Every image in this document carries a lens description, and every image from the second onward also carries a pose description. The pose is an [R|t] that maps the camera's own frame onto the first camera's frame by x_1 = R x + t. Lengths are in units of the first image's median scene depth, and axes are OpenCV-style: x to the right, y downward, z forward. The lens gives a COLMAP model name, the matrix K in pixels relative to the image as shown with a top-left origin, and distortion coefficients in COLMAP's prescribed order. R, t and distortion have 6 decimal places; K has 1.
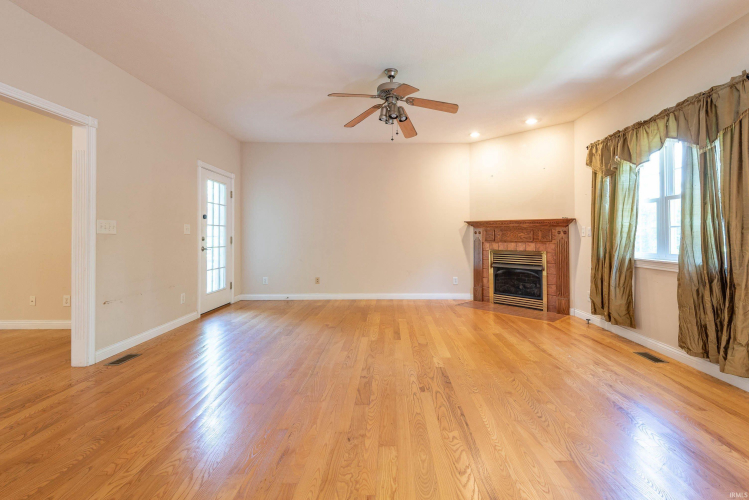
lens RADIAL K [[346.1, 0, 402.9], [0, 346.1, 230.9], [0, 0, 1]] dist [0.018454, -0.010957]
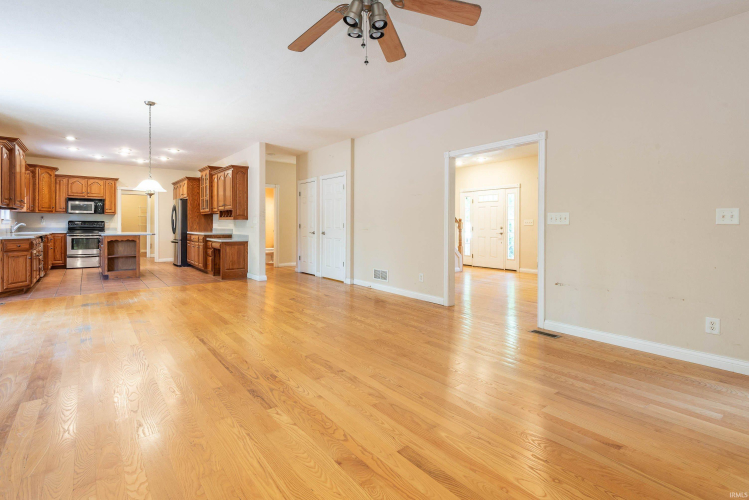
lens RADIAL K [[346.1, 0, 371.9], [0, 346.1, 229.1], [0, 0, 1]] dist [0.018454, -0.010957]
pose [[-0.791596, 0.003069, -0.611038, 0.335103], [0.001315, 0.999994, 0.003319, 0.018711], [0.611044, 0.001824, -0.791595, 1.486219]]
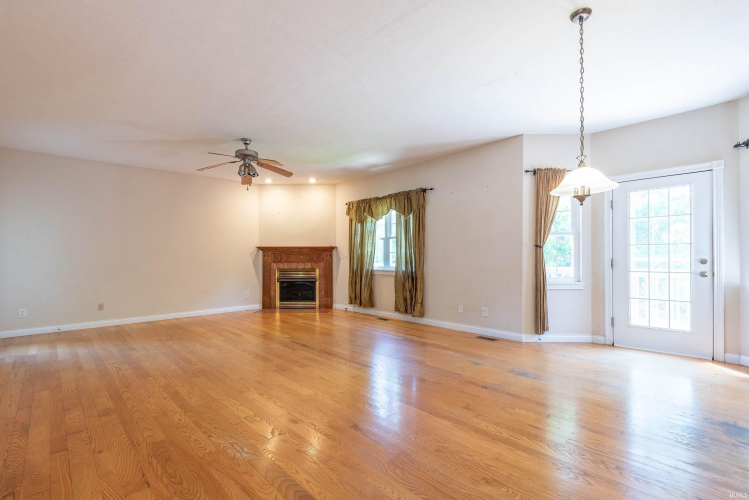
lens RADIAL K [[346.1, 0, 377.9], [0, 346.1, 255.2], [0, 0, 1]] dist [0.018454, -0.010957]
pose [[0.736604, -0.001876, 0.676322, -0.581976], [-0.002008, 0.999986, 0.004961, -0.006845], [-0.676322, -0.005012, 0.736589, -0.379676]]
